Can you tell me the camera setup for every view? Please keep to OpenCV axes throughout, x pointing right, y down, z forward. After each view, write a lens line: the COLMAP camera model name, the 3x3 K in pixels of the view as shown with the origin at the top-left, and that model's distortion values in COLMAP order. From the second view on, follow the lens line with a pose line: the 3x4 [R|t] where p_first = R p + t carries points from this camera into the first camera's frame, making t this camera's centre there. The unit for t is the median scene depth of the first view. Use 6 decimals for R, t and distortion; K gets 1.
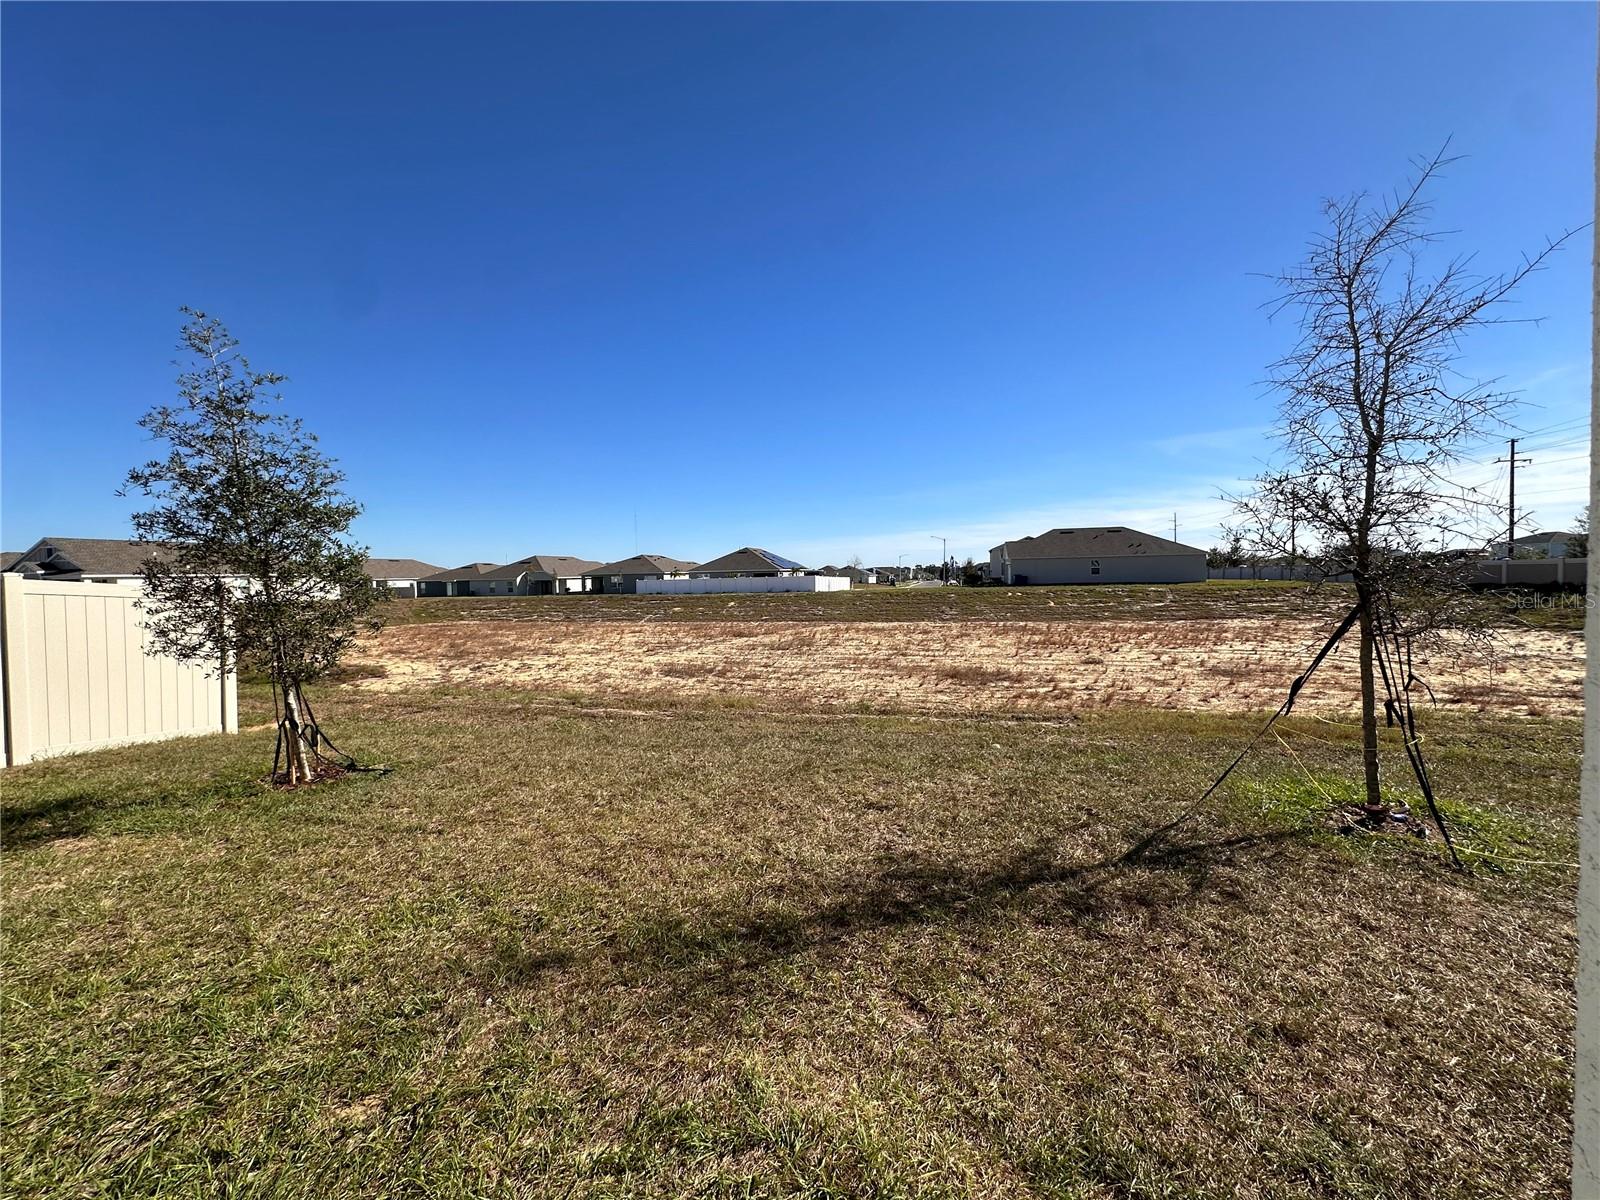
lens RADIAL K [[642.2, 0, 789.1], [0, 642.2, 600.7], [0, 0, 1]] dist [-0.001991, 0.000011]
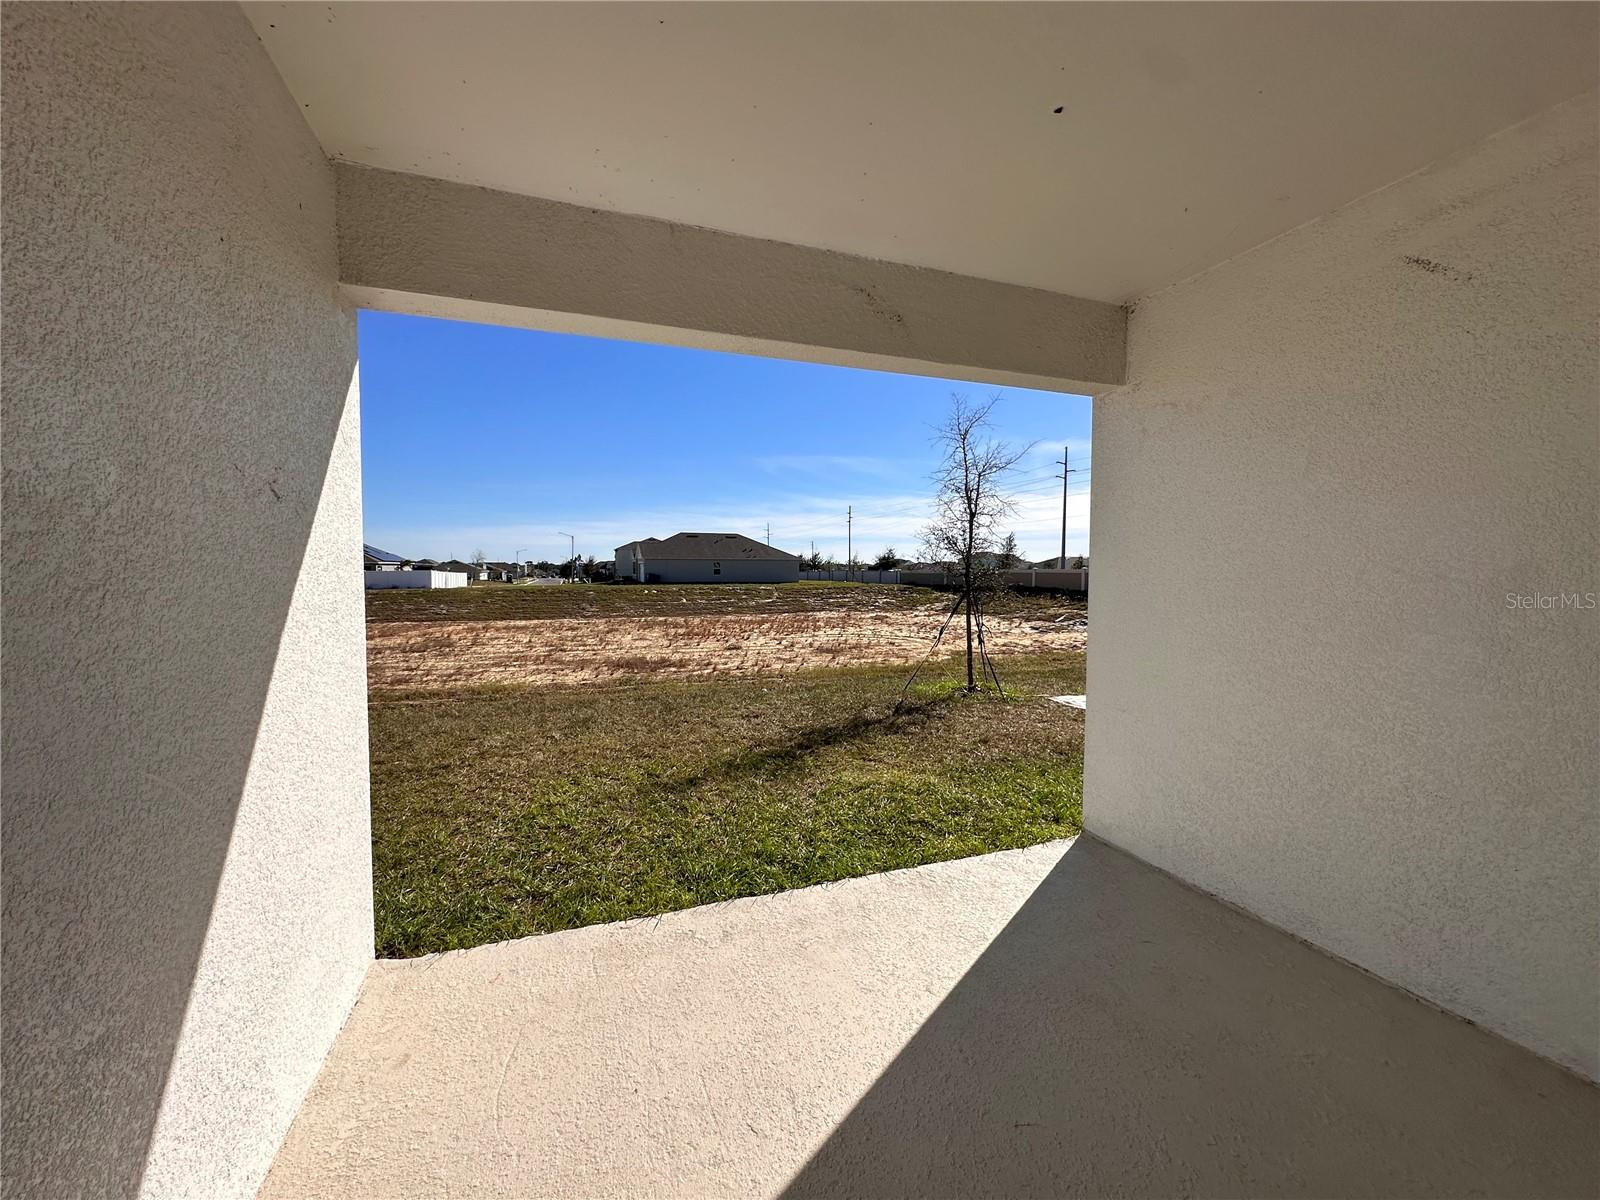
lens RADIAL K [[642.2, 0, 795.6], [0, 642.2, 602.5], [0, 0, 1]] dist [-0.001991, 0.000011]
pose [[0.833092, -0.006332, 0.553099, -0.096935], [0.003155, 0.999973, 0.006696, 0.003916], [-0.553126, -0.003834, 0.833089, -0.058437]]
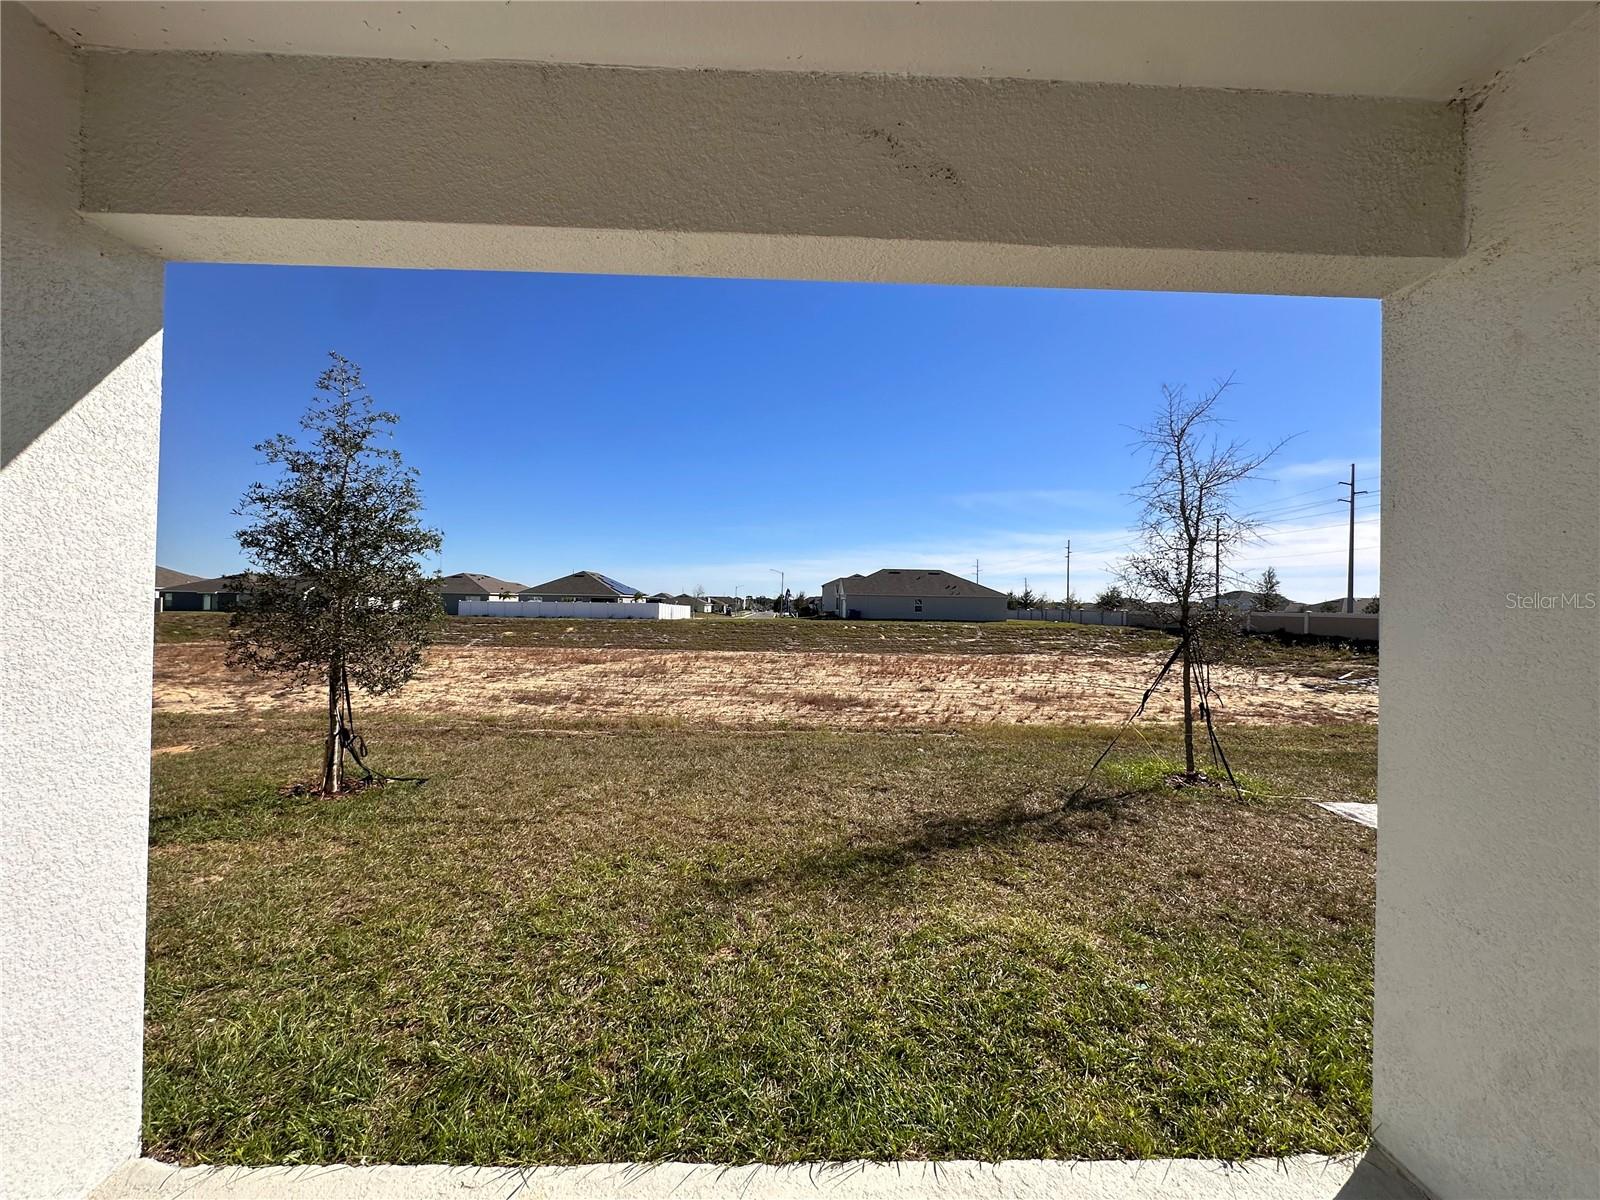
lens RADIAL K [[642.2, 0, 793.7], [0, 642.2, 601.1], [0, 0, 1]] dist [-0.001991, 0.000011]
pose [[0.964495, 0.038692, 0.261251, -0.057470], [-0.026953, 0.998466, -0.048371, 0.000858], [-0.262722, 0.039612, 0.964058, -0.034732]]
